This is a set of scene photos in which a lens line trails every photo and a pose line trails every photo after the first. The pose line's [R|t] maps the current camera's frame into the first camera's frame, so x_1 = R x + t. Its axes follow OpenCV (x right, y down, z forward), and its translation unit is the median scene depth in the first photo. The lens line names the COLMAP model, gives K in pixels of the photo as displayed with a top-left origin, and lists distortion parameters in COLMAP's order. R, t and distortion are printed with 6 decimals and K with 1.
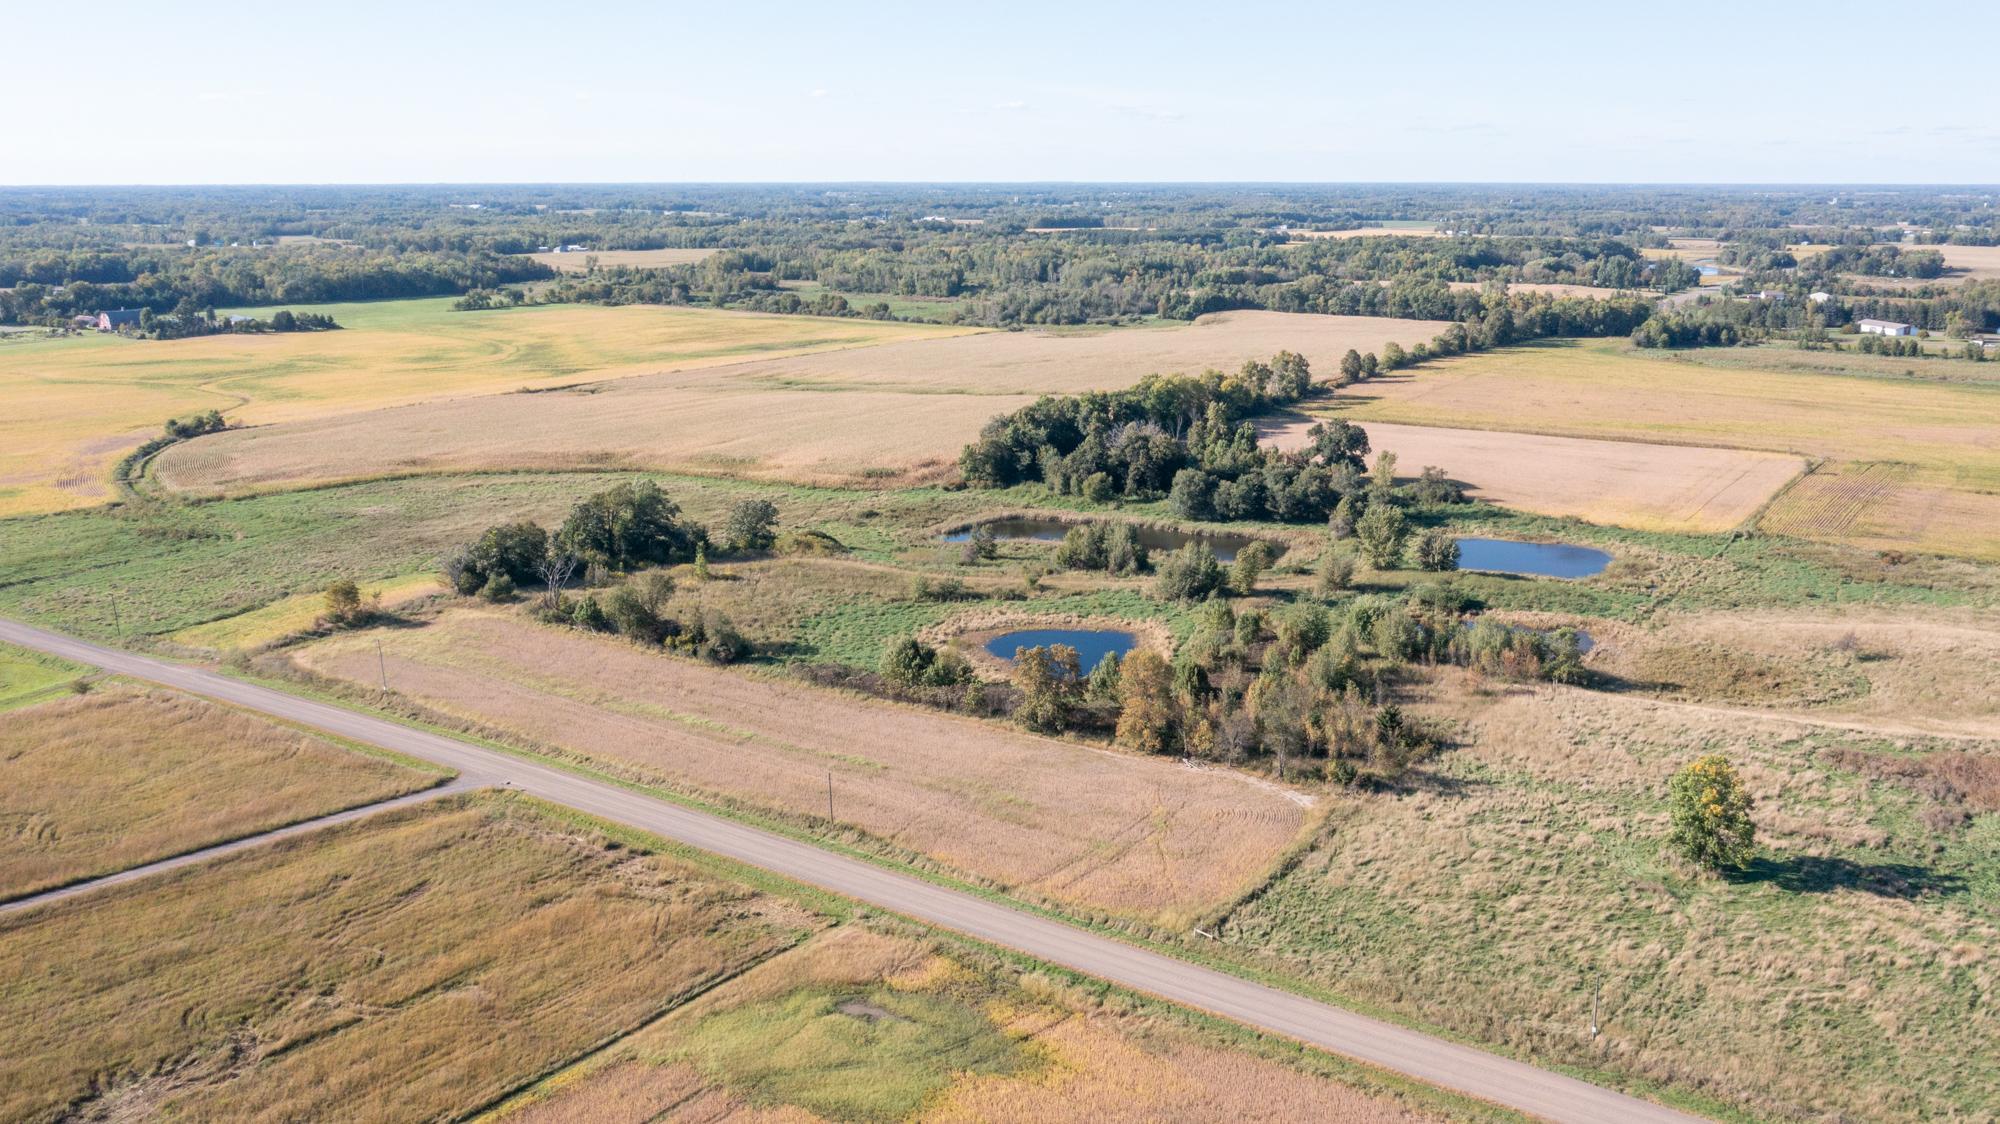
lens RADIAL K [[1631.1, 0, 1000.0], [0, 1631.1, 562.0], [0, 0, 1]] dist [-0.006382, -0.003231]
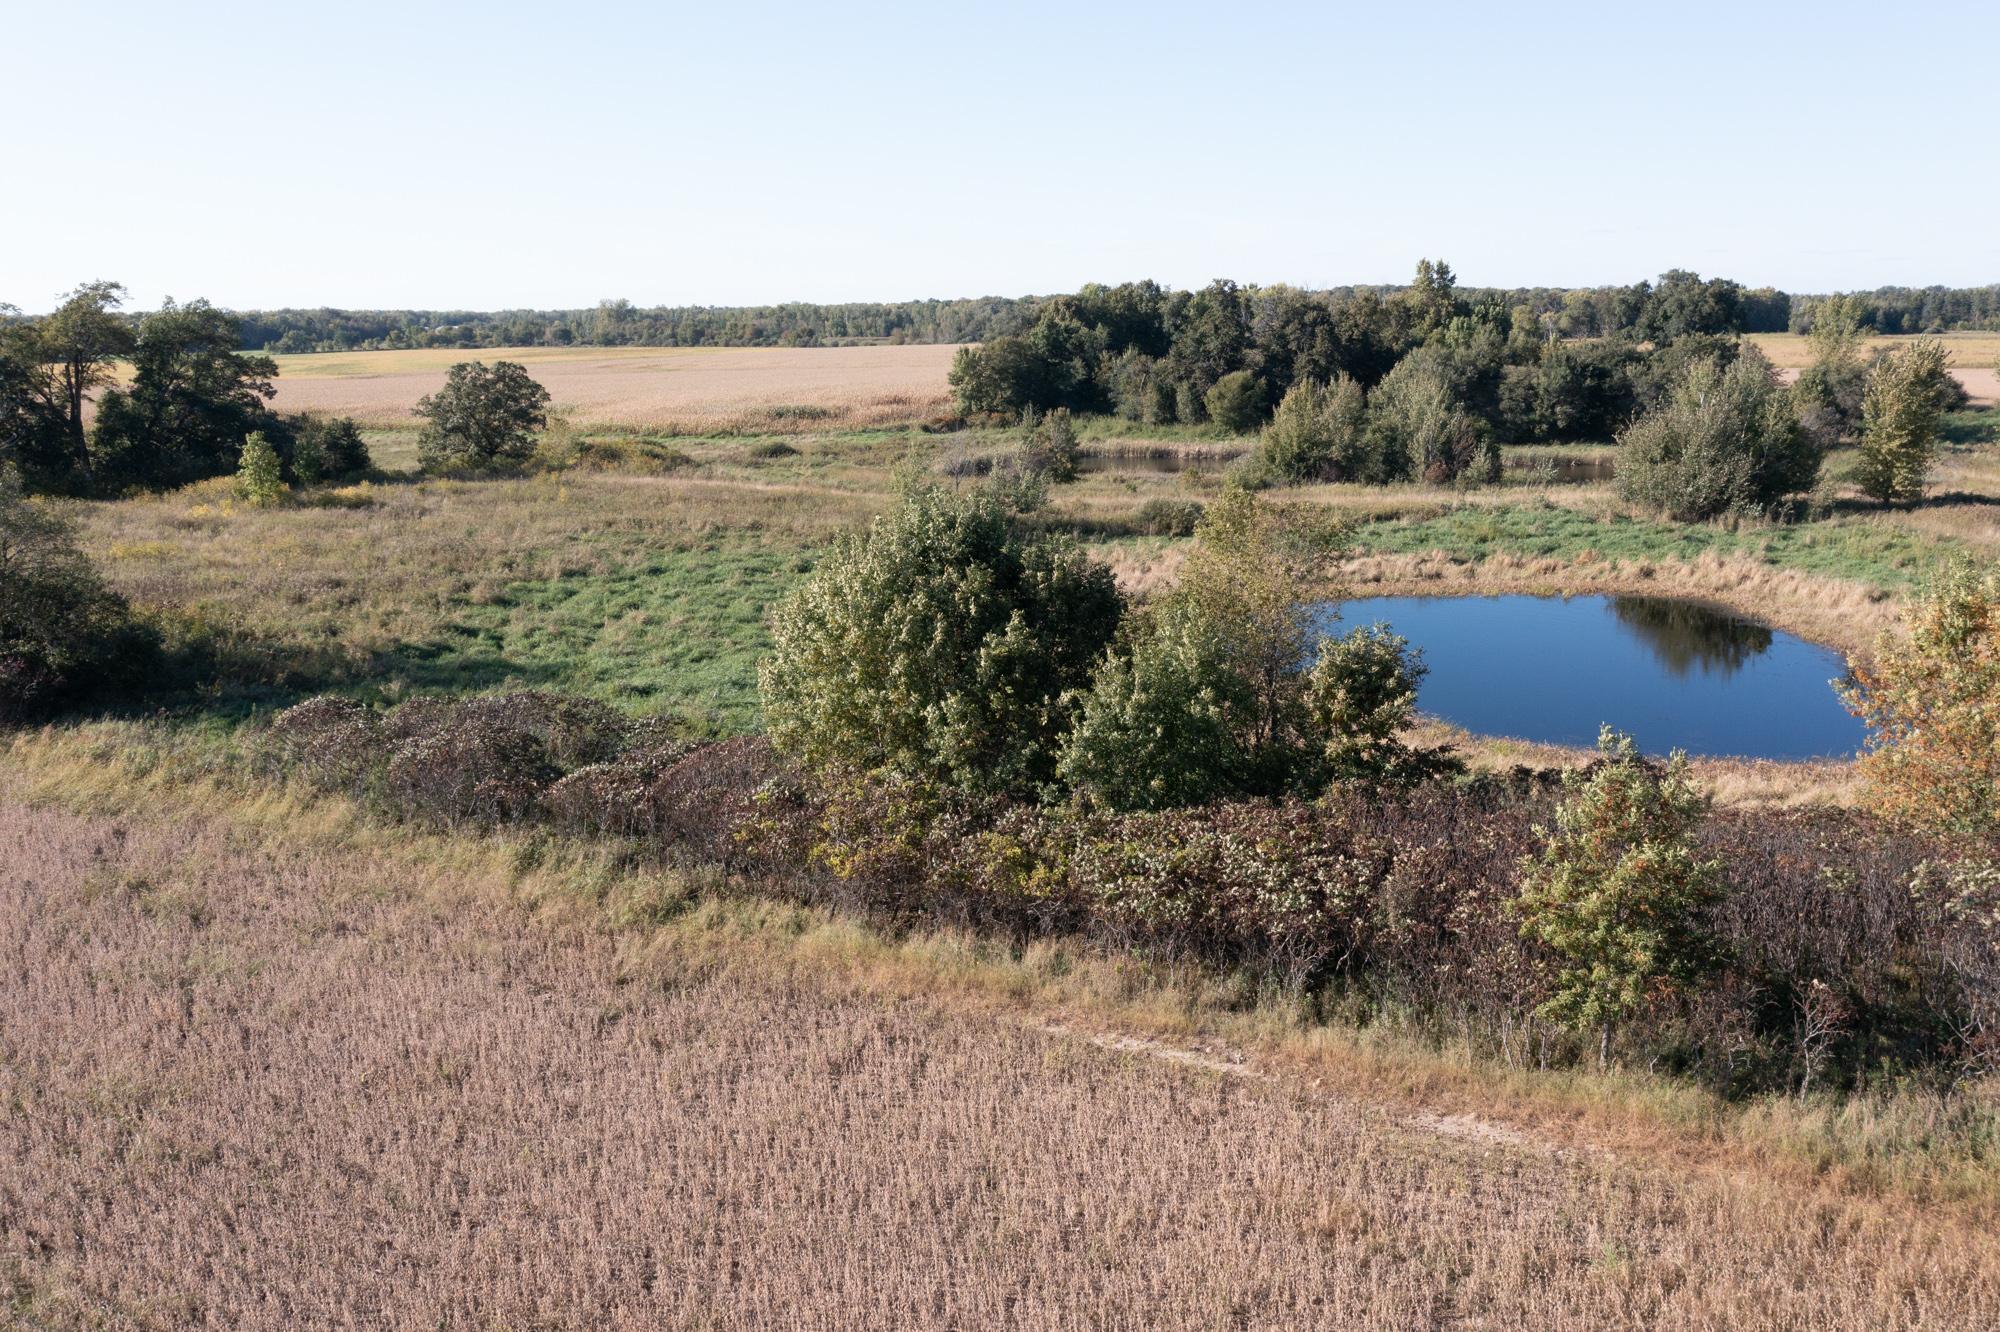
lens RADIAL K [[1591.5, 0, 997.1], [0, 1591.5, 625.4], [0, 0, 1]] dist [-0.018683, -0.004021]
pose [[0.998794, -0.024322, 0.042643, -0.043193], [0.025931, 0.998957, -0.037587, 0.047601], [-0.041684, 0.038647, 0.998383, 0.627502]]
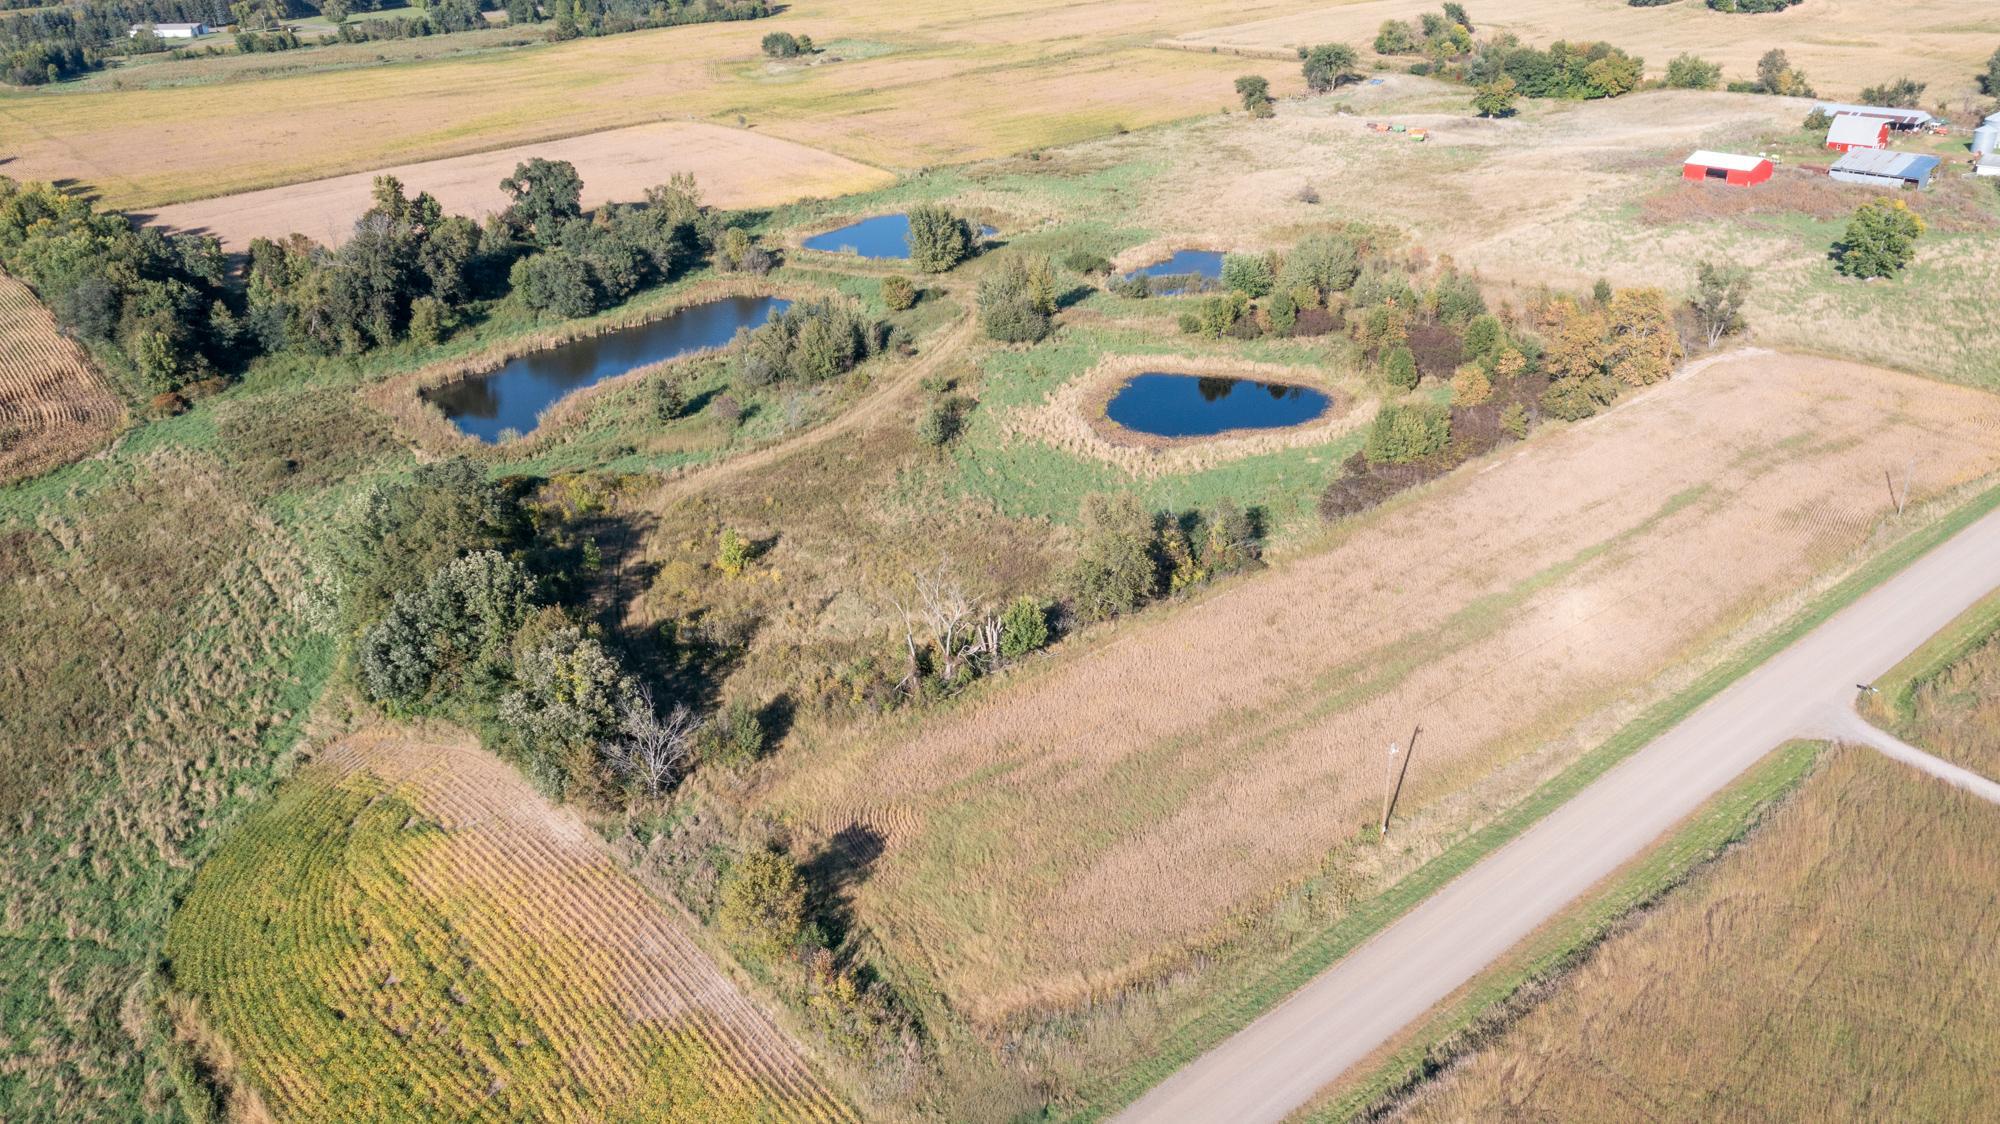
lens RADIAL K [[1571.2, 0, 1000.0], [0, 1571.2, 562.0], [0, 0, 1]] dist [-0.013954, 0.002302]
pose [[0.256558, -0.416051, 0.872399, -0.595087], [0.257047, 0.899475, 0.353371, -0.151366], [-0.931721, 0.133587, 0.337712, 0.688262]]
